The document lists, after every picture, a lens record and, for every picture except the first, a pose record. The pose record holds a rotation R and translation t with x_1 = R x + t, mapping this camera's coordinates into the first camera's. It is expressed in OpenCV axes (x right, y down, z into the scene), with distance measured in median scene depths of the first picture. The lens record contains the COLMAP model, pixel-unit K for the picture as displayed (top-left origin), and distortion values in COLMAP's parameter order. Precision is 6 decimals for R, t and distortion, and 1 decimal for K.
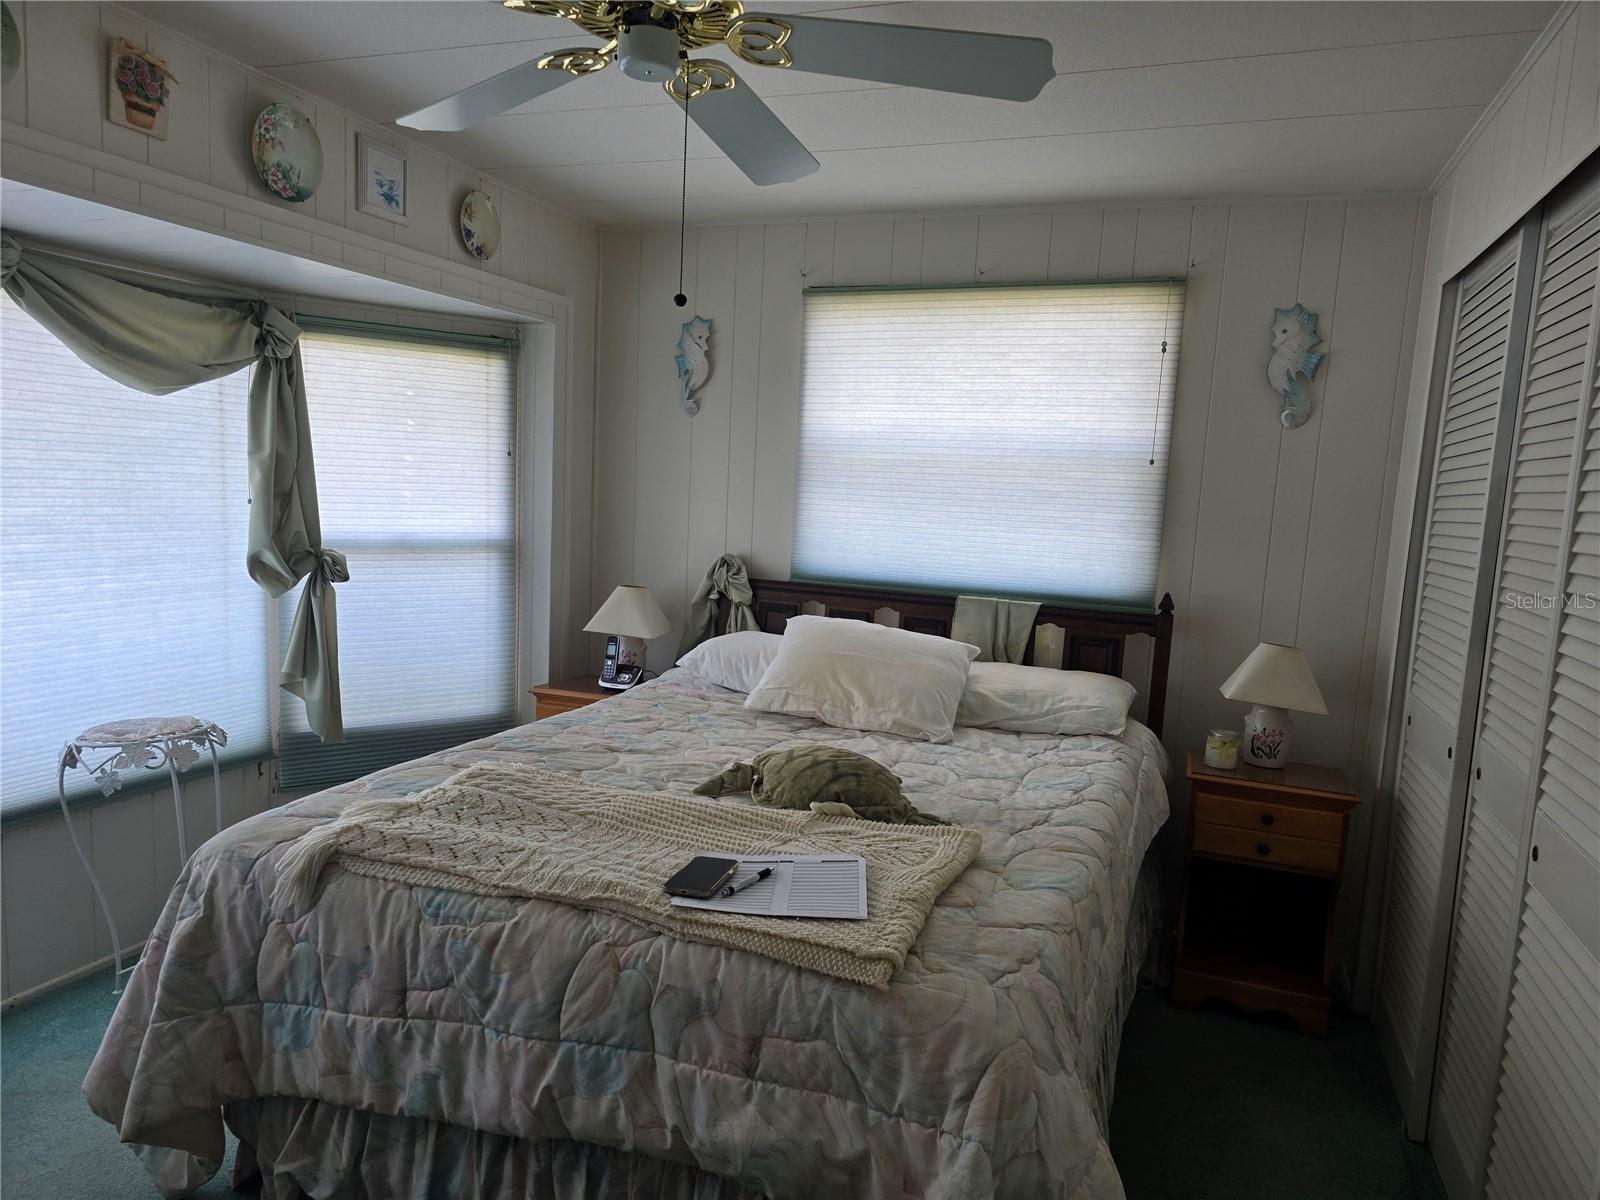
lens RADIAL K [[1052.0, 0, 802.1], [0, 1052.0, 611.1], [0, 0, 1]] dist [0.079151, -0.060629]
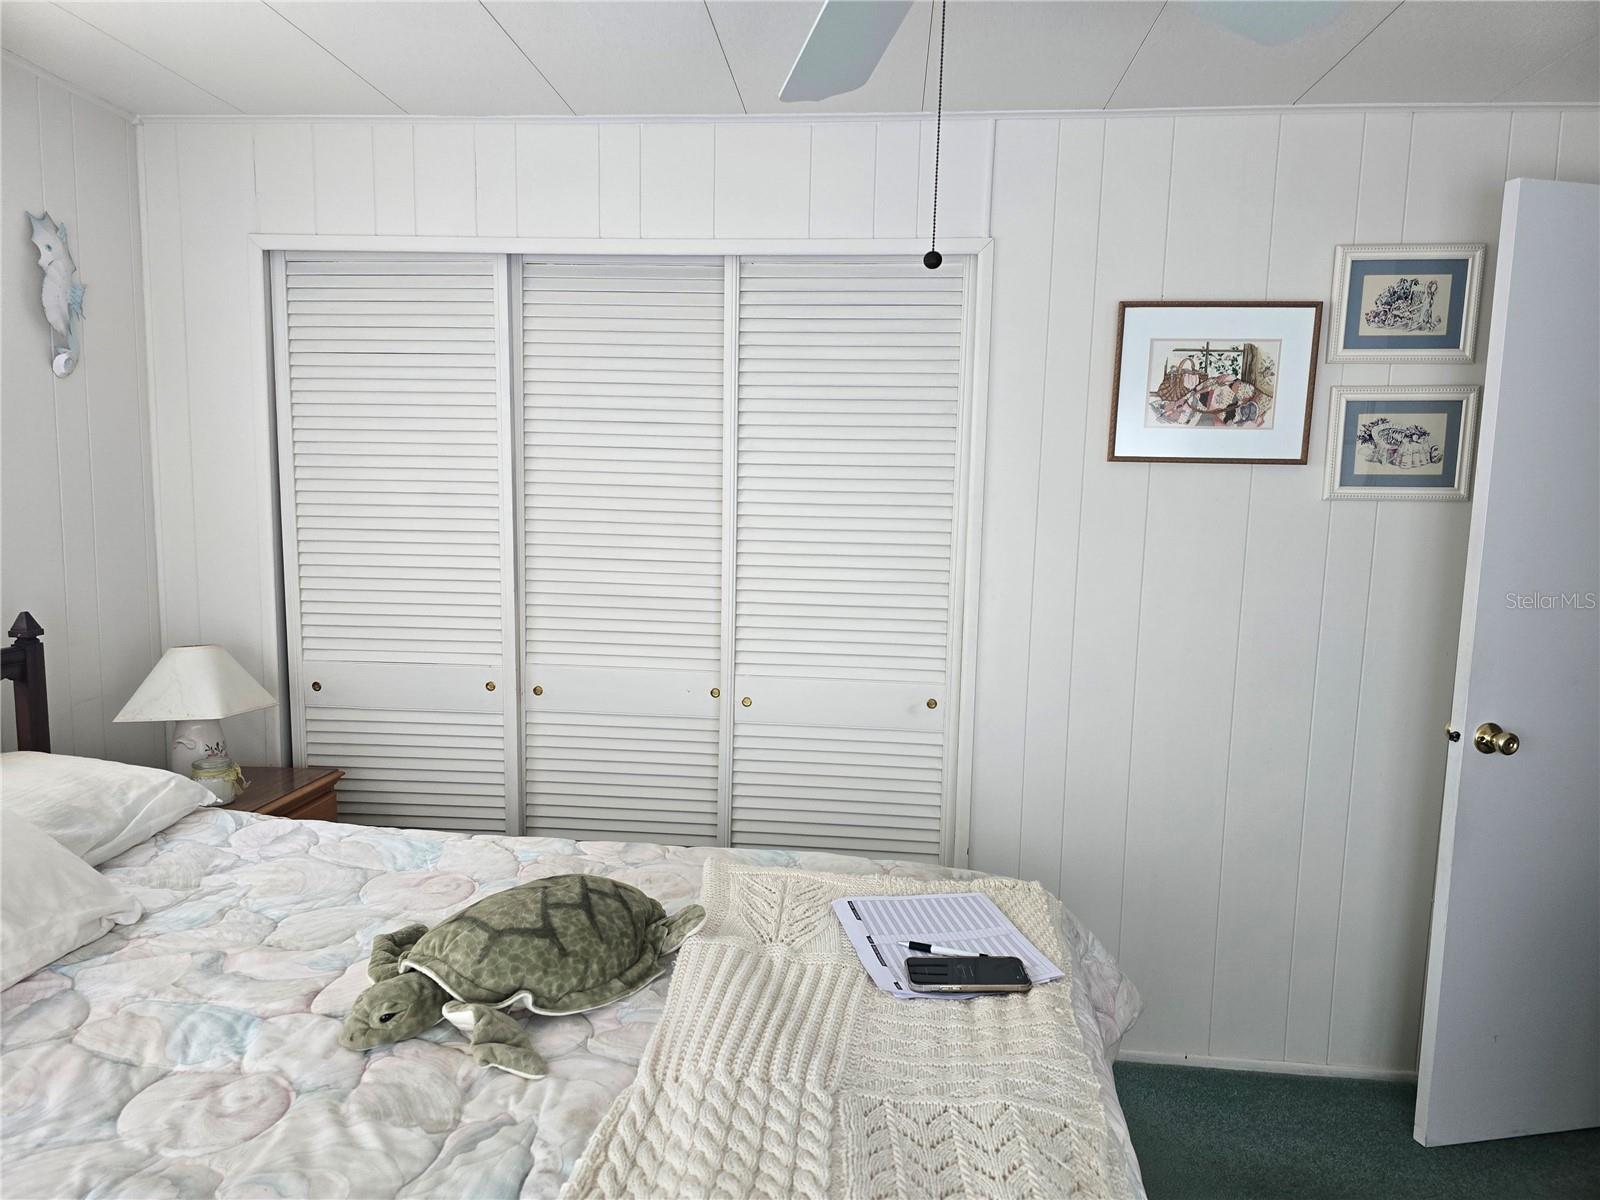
lens RADIAL K [[1052.0, 0, 802.1], [0, 1052.0, 611.1], [0, 0, 1]] dist [0.079151, -0.060629]
pose [[-0.236752, -0.163845, 0.957655, -0.527011], [0.086928, 0.978152, 0.188843, -0.127934], [-0.967673, 0.127956, -0.217337, 0.808338]]
